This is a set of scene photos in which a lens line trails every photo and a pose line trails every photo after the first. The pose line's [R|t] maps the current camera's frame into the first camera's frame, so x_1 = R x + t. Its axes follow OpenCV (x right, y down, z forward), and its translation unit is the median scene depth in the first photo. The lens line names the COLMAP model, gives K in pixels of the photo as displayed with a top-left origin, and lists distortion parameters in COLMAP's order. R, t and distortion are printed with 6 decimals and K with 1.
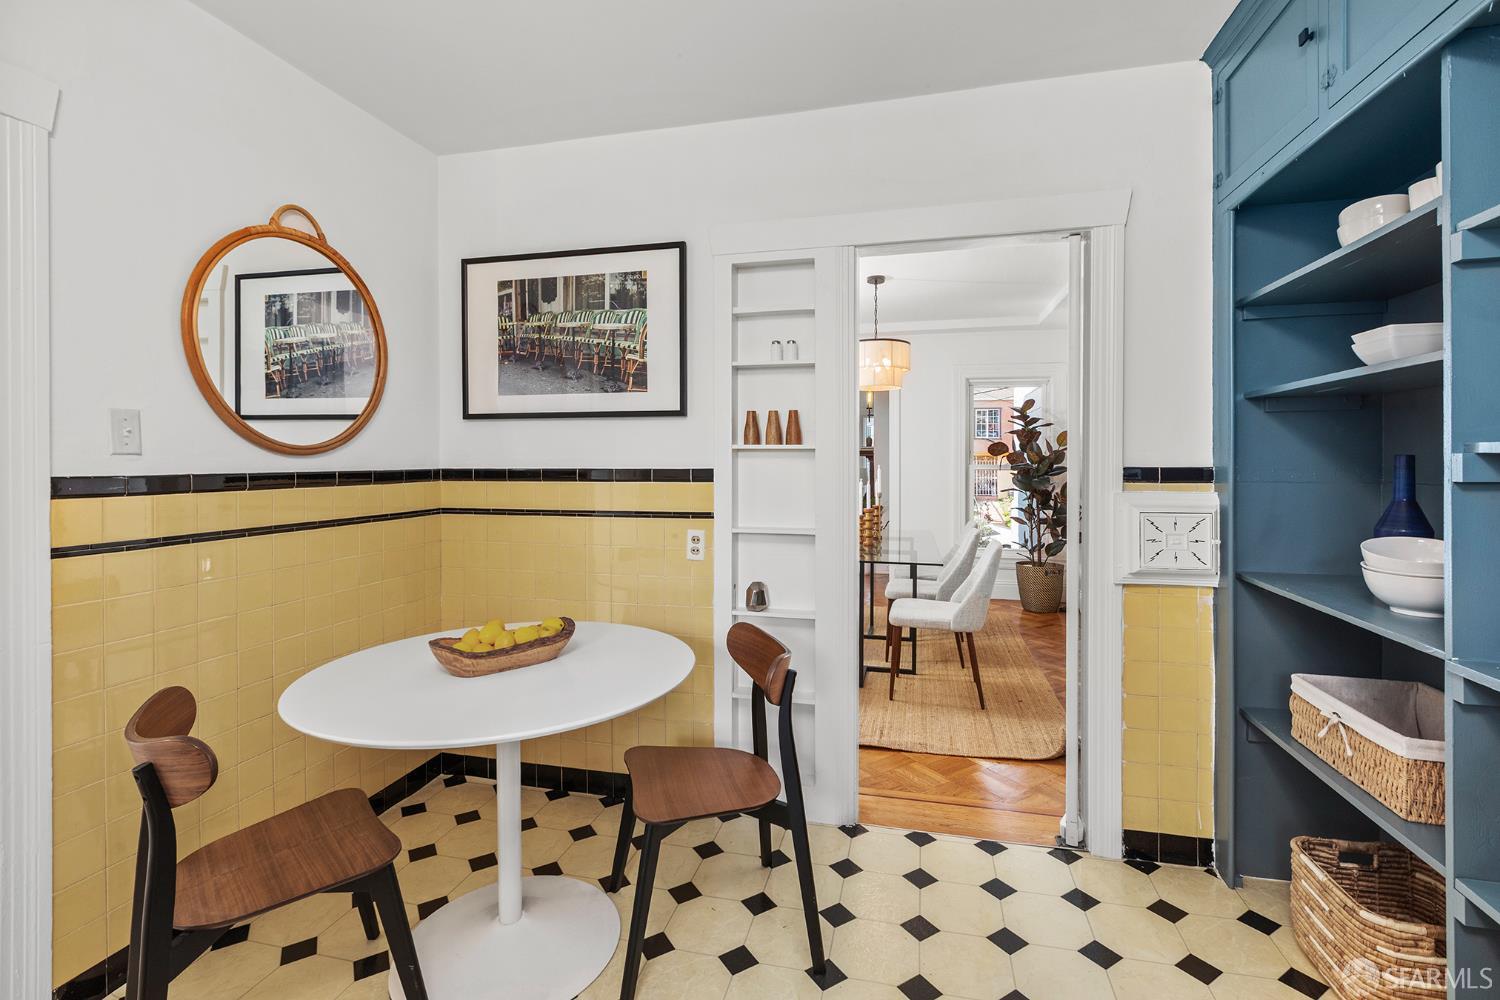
lens RADIAL K [[688.8, 0, 760.2], [0, 688.8, 462.8], [0, 0, 1]] dist [0.003054, -0.000540]
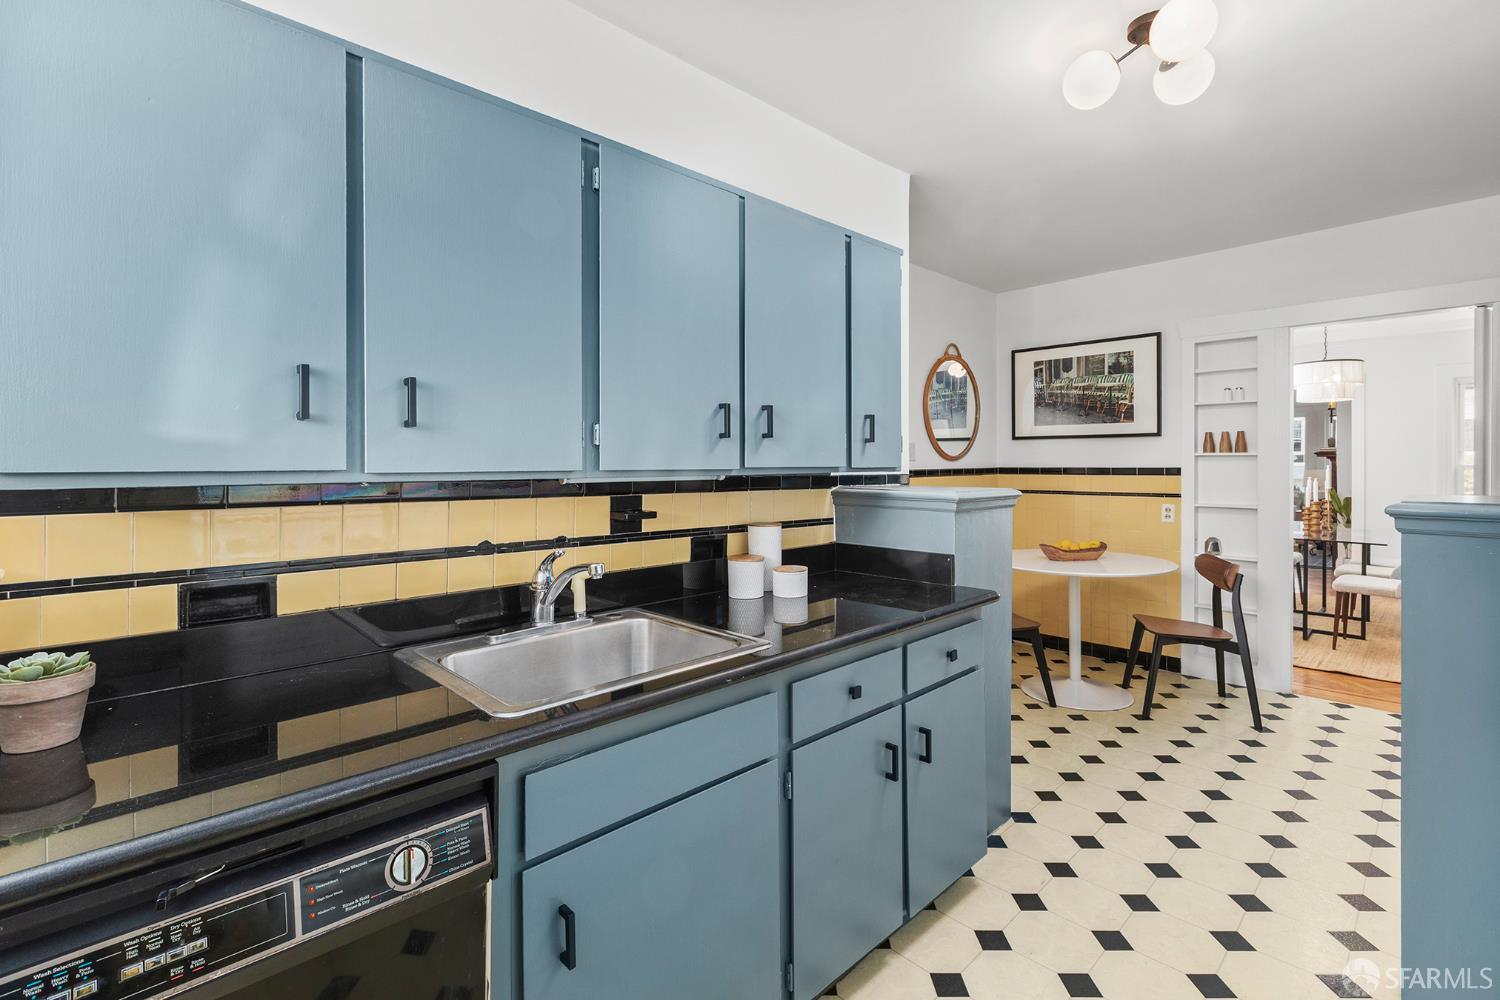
lens RADIAL K [[688.8, 0, 741.7], [0, 688.8, 467.2], [0, 0, 1]] dist [0.003054, -0.000540]
pose [[0.840691, 0.000870, -0.541514, -0.056223], [0.001419, 0.999992, 0.003810, -0.000041], [0.541513, -0.003971, 0.840683, -0.941882]]
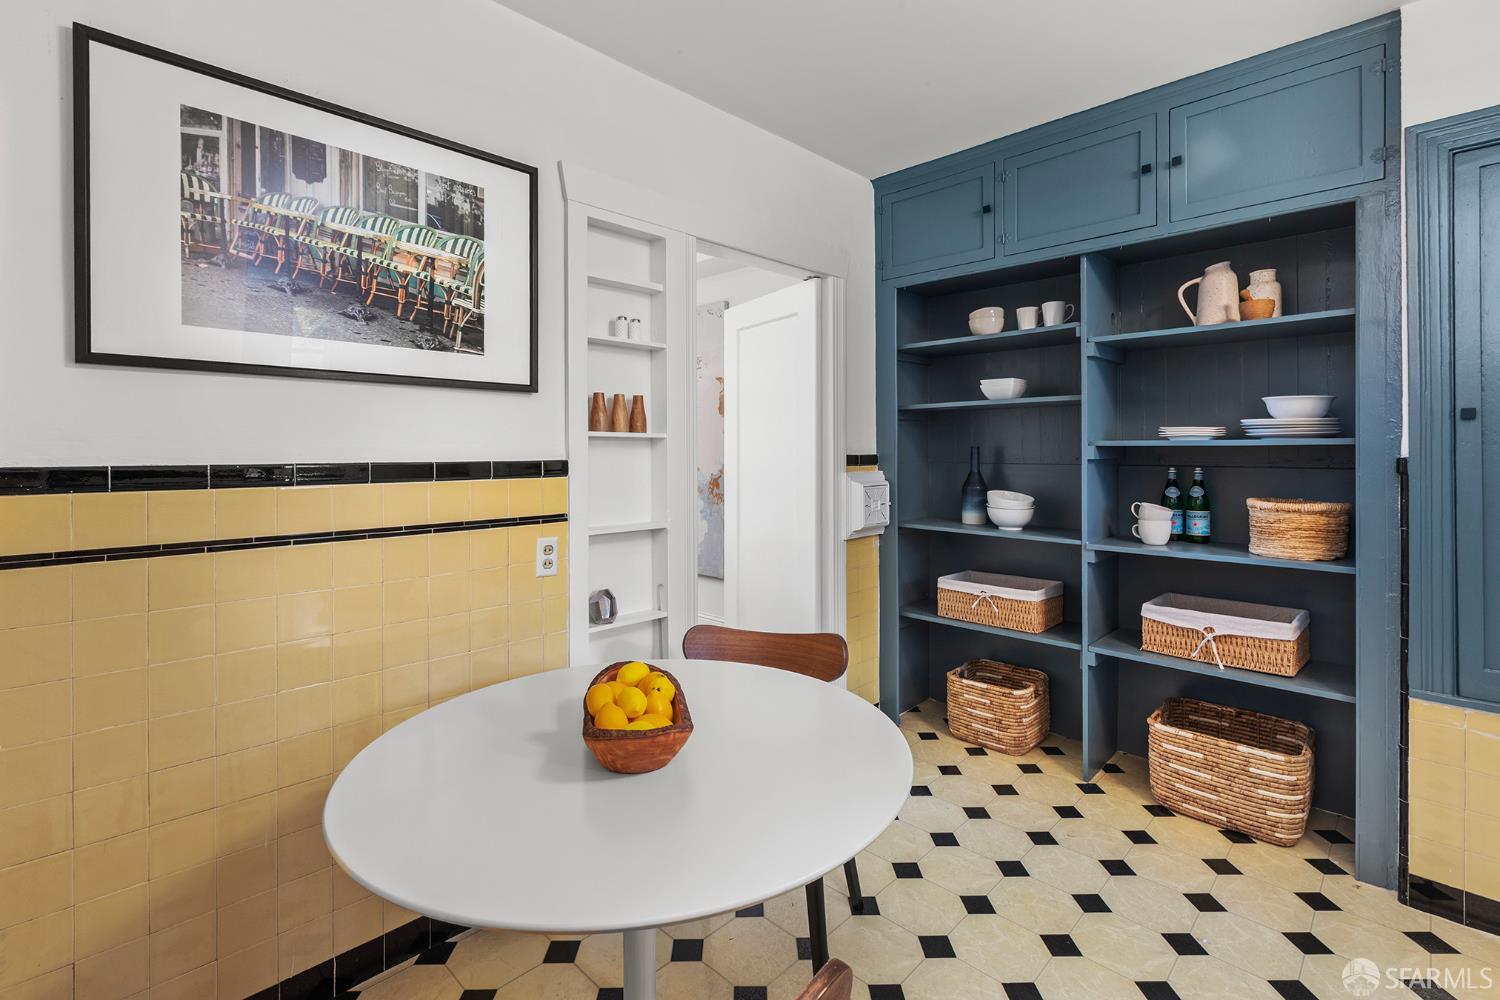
lens RADIAL K [[688.8, 0, 745.2], [0, 688.8, 452.0], [0, 0, 1]] dist [0.003054, -0.000540]
pose [[0.512781, 0.000229, 0.858519, -0.642152], [0.006252, 0.999972, -0.004000, 0.003548], [-0.858497, 0.007418, 0.512766, 0.389568]]
